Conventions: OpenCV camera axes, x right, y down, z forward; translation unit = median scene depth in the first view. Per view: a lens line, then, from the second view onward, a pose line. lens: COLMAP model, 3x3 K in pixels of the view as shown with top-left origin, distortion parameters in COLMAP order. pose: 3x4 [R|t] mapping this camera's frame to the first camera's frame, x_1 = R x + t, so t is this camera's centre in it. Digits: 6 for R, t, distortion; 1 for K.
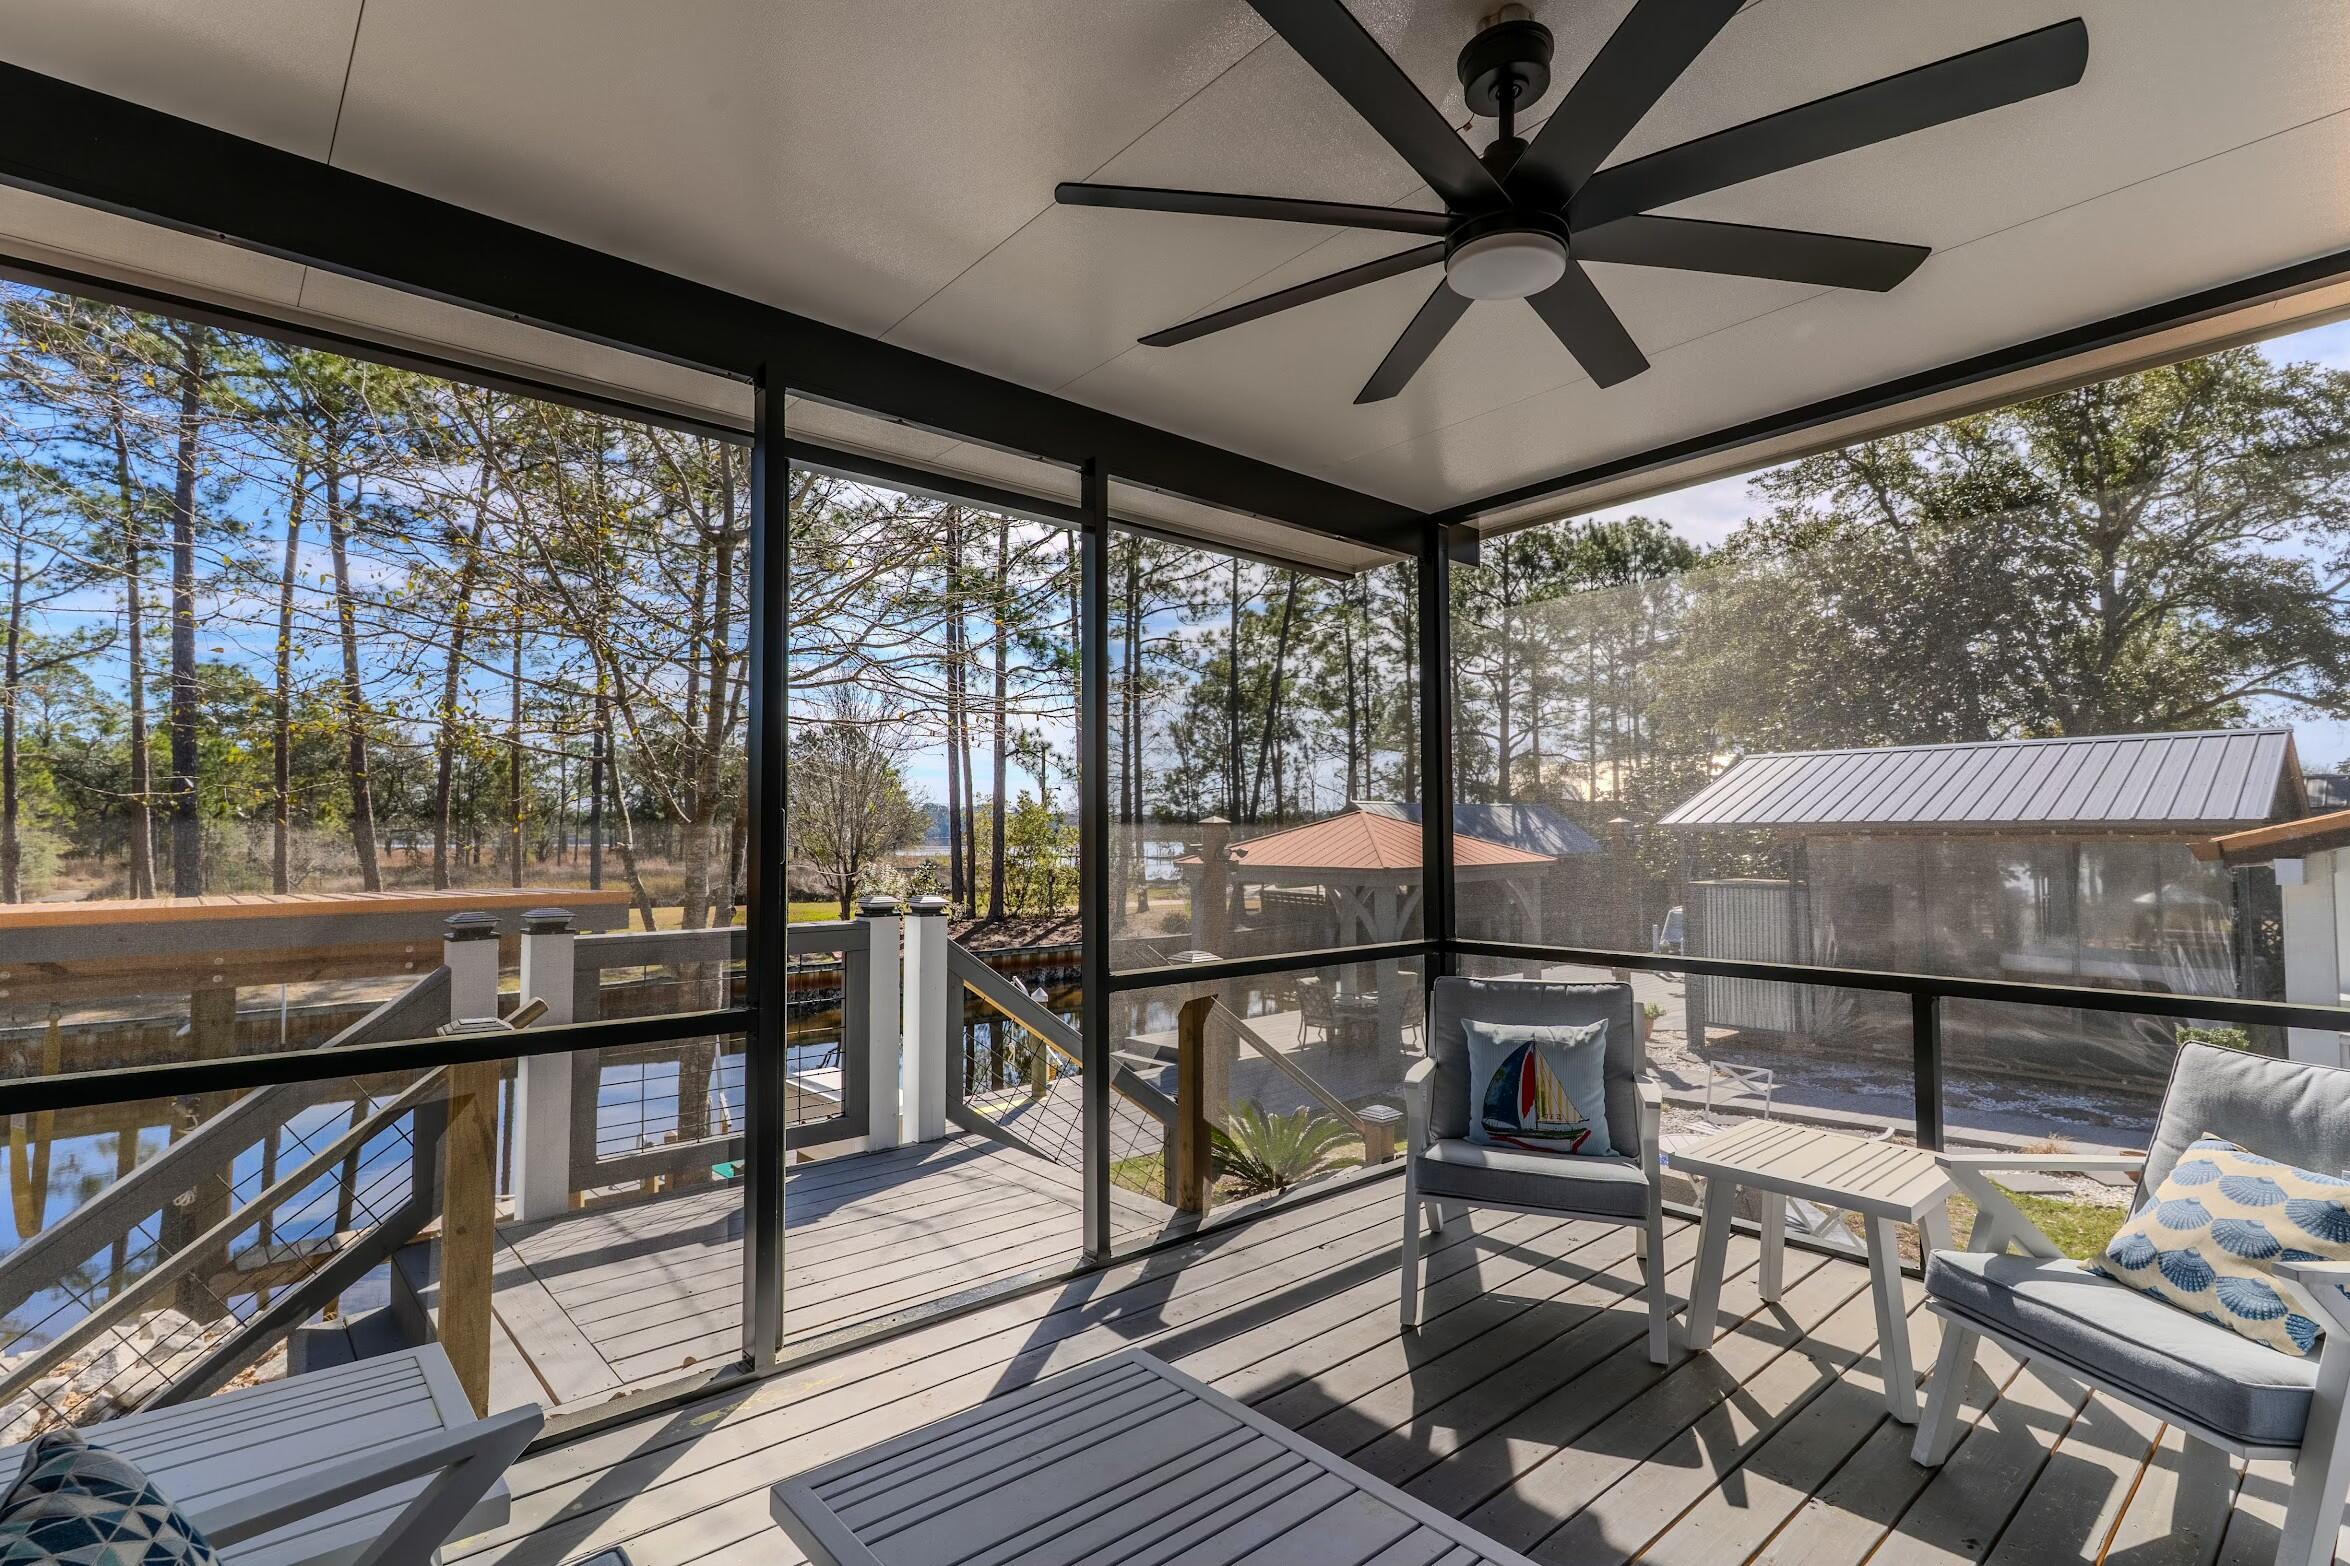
lens RADIAL K [[1169.6, 0, 1161.1], [0, 1169.6, 770.8], [0, 0, 1]] dist [-0.001506, -0.000033]
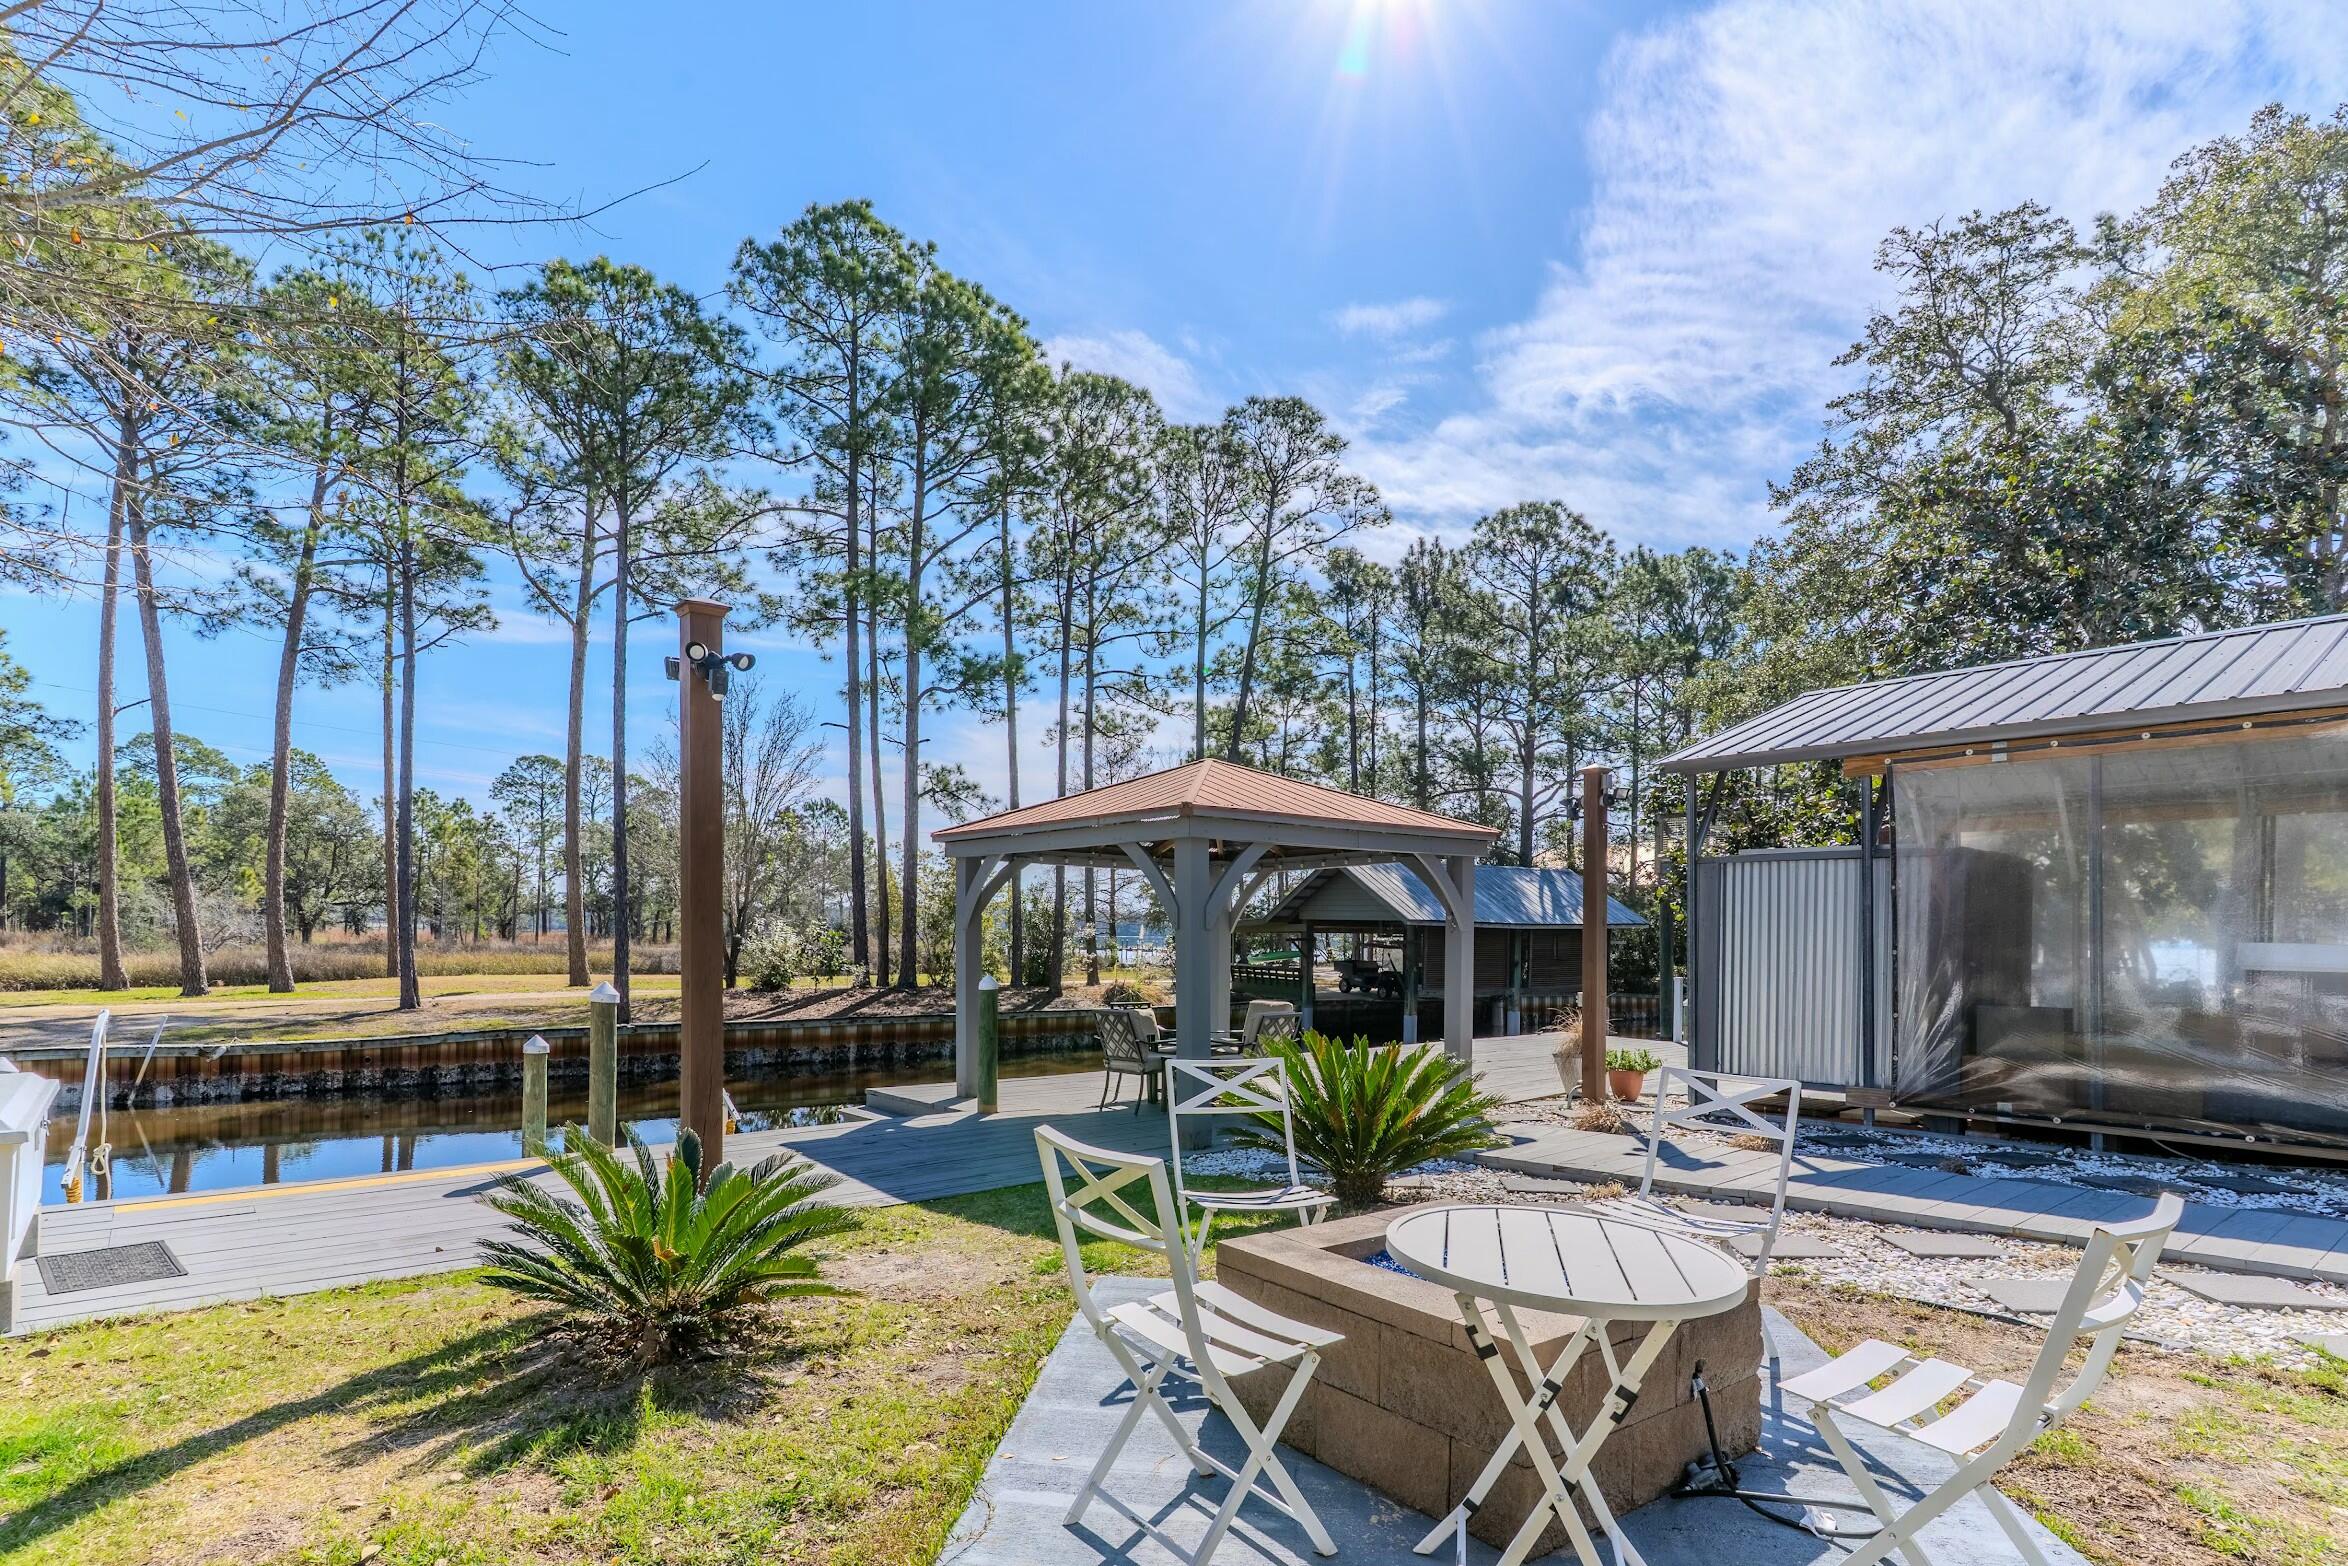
lens RADIAL K [[1192.8, 0, 1132.6], [0, 1192.8, 938.4], [0, 0, 1]] dist [-0.000140, -0.000022]
pose [[0.998199, 0.011350, -0.058903, 0.057367], [-0.008337, 0.998656, 0.051150, 0.034662], [0.059404, -0.050567, 0.996952, 0.104443]]
